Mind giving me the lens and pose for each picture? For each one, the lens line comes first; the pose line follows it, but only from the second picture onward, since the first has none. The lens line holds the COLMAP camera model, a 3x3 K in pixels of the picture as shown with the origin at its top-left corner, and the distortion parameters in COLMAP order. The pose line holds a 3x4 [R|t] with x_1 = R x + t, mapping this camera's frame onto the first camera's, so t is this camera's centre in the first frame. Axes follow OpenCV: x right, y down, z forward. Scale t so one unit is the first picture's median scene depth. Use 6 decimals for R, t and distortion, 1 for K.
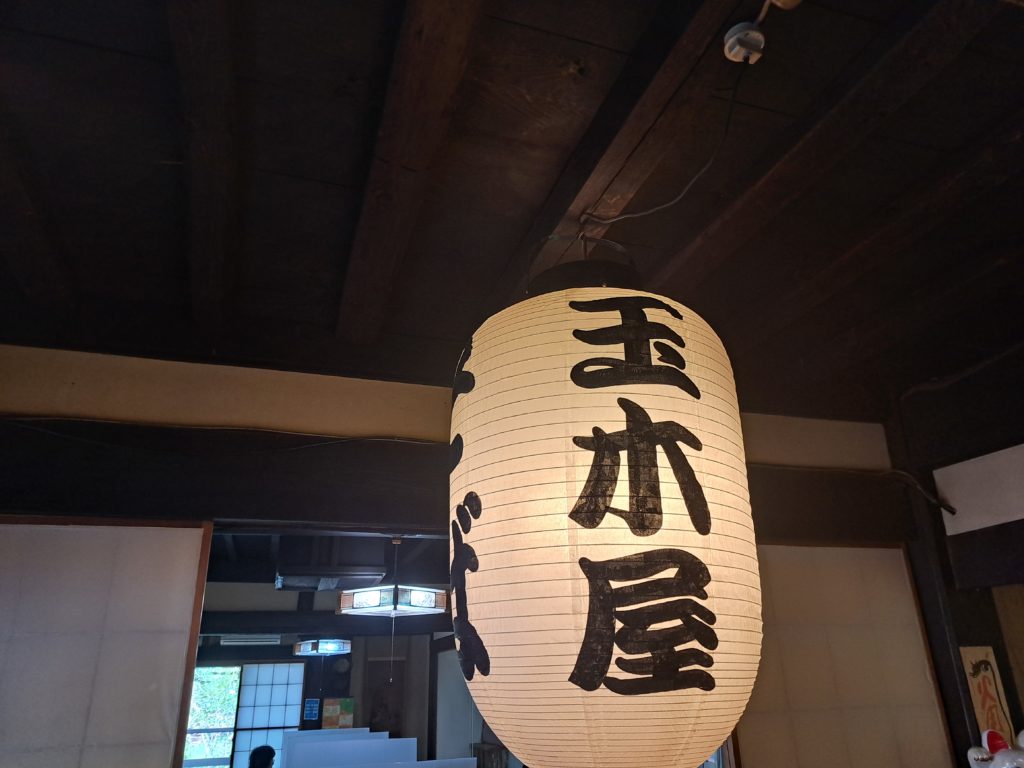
lens RADIAL K [[725.4, 0, 512.0], [0, 725.4, 384.0], [0, 0, 1]] dist [0.000626, -0.002166]
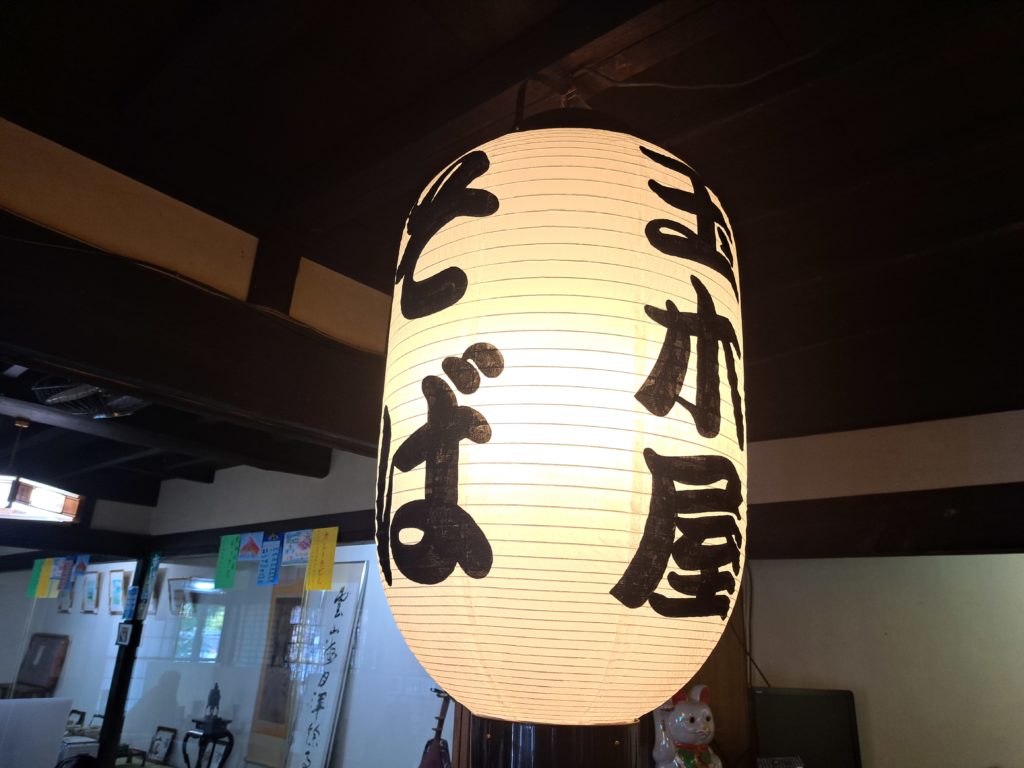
lens RADIAL K [[726.1, 0, 511.6], [0, 726.1, 398.3], [0, 0, 1]] dist [0.111792, -0.000594]
pose [[0.854294, 0.218475, 0.471646, -0.413893], [-0.257008, 0.966243, 0.017938, 0.203134], [-0.451806, -0.136541, 0.881605, 0.347389]]
